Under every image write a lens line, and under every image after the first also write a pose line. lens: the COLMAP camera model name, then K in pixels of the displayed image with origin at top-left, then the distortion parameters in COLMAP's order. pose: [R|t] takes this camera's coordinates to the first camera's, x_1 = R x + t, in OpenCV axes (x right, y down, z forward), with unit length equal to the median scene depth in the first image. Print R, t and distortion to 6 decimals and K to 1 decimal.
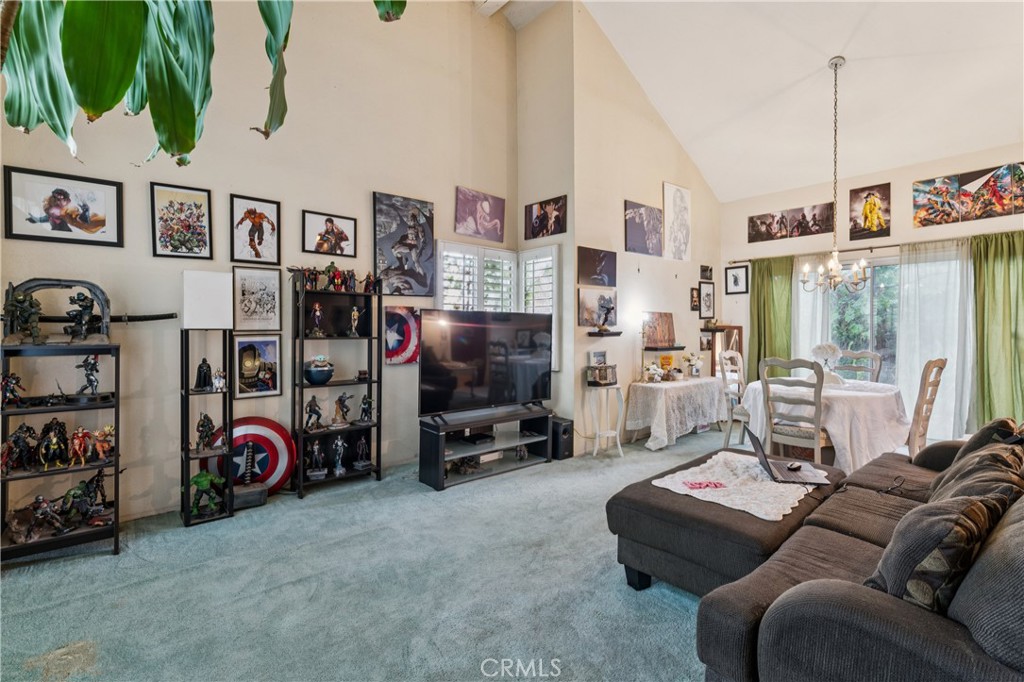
lens RADIAL K [[462.7, 0, 512.1], [0, 462.7, 330.6], [0, 0, 1]] dist [-0.000805, 0.000113]
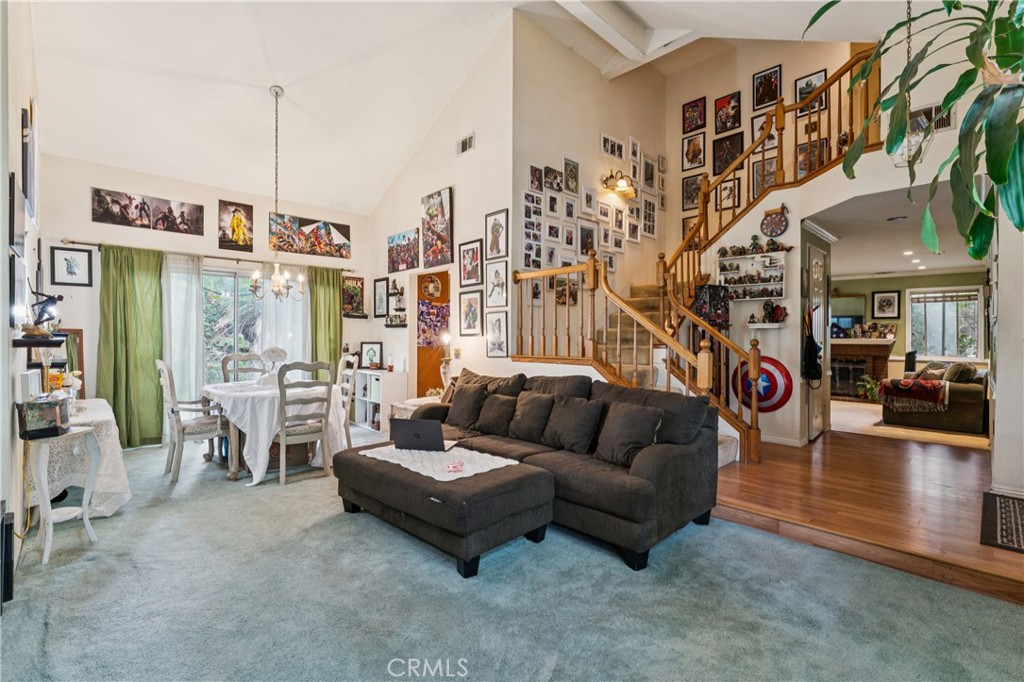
lens RADIAL K [[459.4, 0, 510.5], [0, 459.4, 336.9], [0, 0, 1]] dist [-0.001959, -0.000118]
pose [[-0.053343, -0.006240, 0.998557, -0.402160], [-0.000627, 0.999980, 0.006215, -0.003392], [-0.998576, -0.000294, -0.053346, 0.482304]]
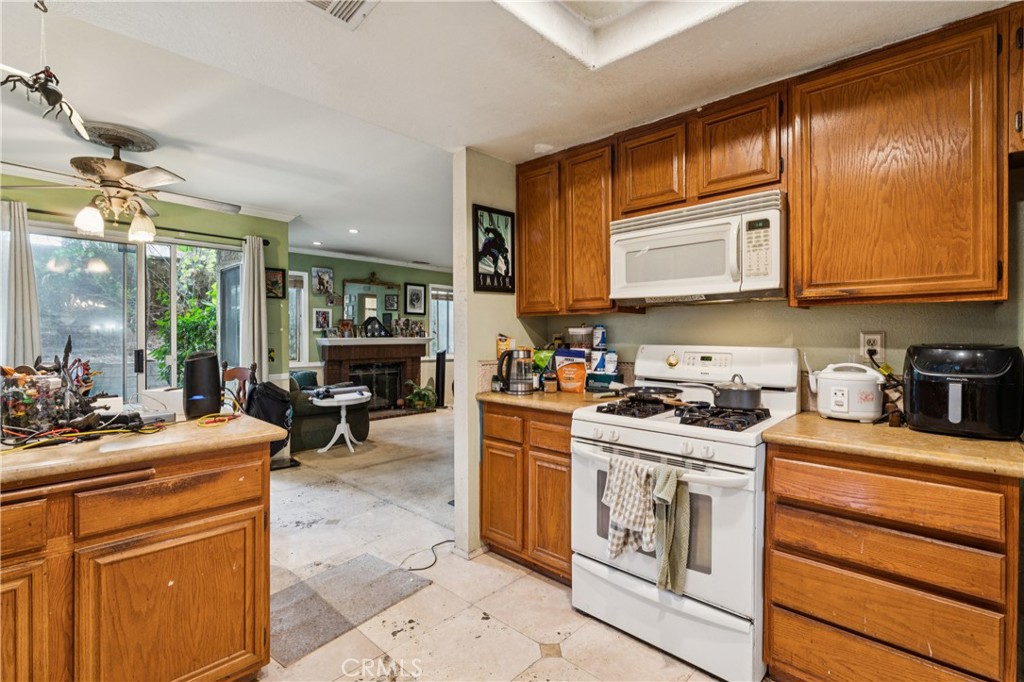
lens RADIAL K [[468.7, 0, 512.0], [0, 468.7, 341.0], [0, 0, 1]] dist [-0.002114, -0.000083]
pose [[-0.994672, -0.002096, -0.103074, 1.265155], [-0.003443, 0.999911, 0.012887, 0.005561], [0.103037, 0.013173, -0.994590, 0.578353]]
